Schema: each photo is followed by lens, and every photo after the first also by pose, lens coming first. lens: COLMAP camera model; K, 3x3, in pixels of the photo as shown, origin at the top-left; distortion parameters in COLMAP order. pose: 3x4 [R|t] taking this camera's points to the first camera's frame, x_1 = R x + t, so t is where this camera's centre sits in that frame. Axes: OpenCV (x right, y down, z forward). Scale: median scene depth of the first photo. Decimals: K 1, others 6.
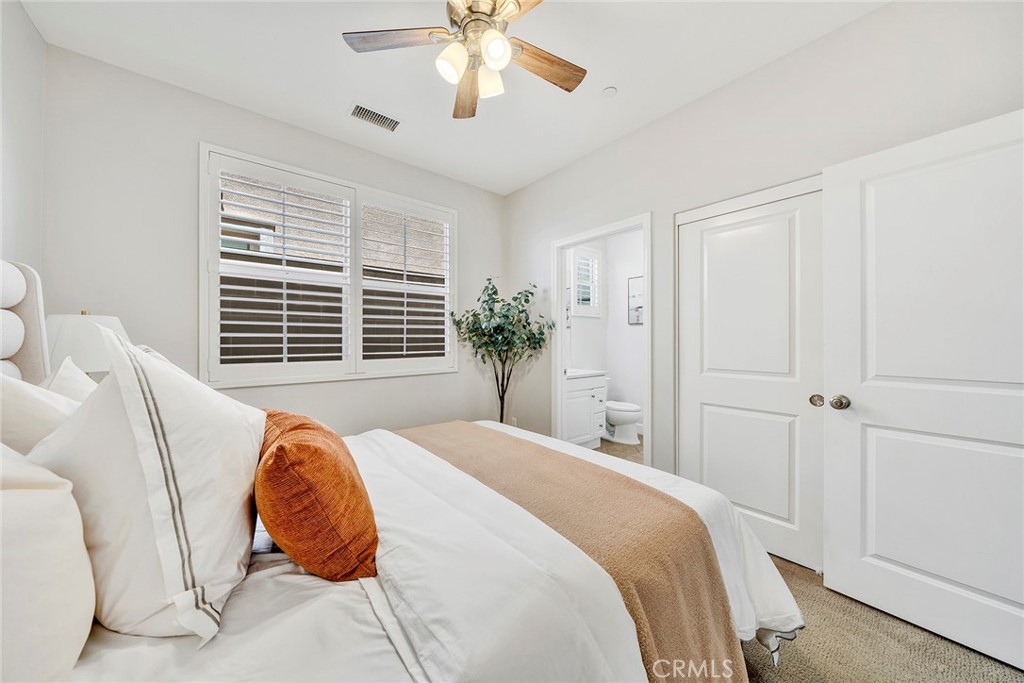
lens RADIAL K [[347.7, 0, 511.6], [0, 347.7, 338.0], [0, 0, 1]] dist [-0.001779, -0.000310]
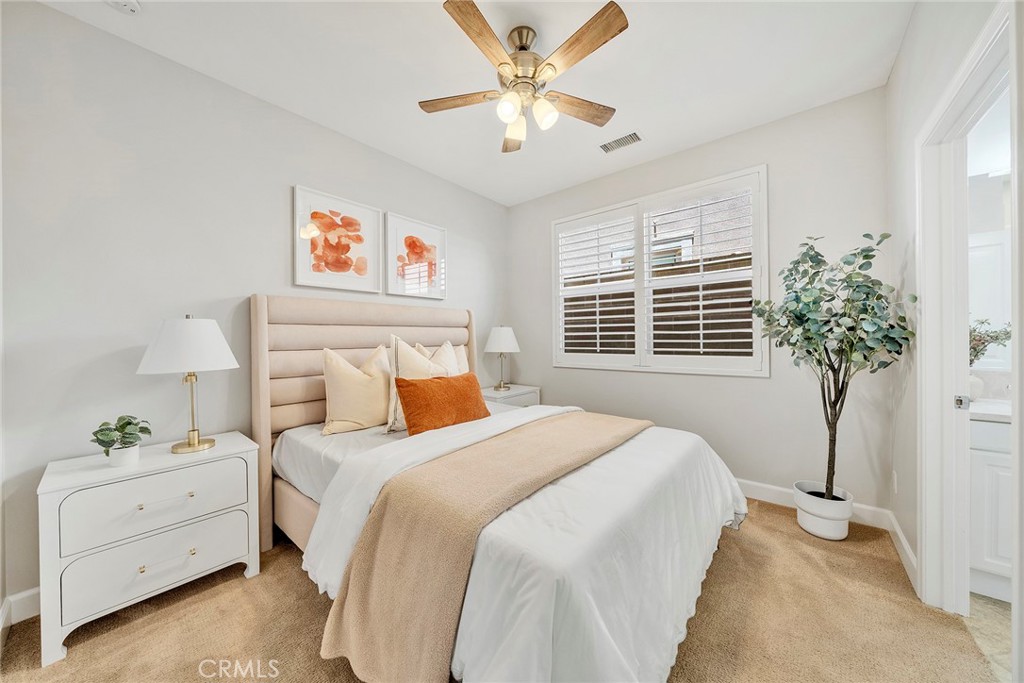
lens RADIAL K [[347.7, 0, 512.6], [0, 347.7, 341.9], [0, 0, 1]] dist [-0.001779, -0.000310]
pose [[0.197103, 0.011274, -0.980318, 0.496819], [0.016022, 0.999763, 0.014719, -0.000488], [0.980252, -0.018608, 0.196876, 0.311905]]
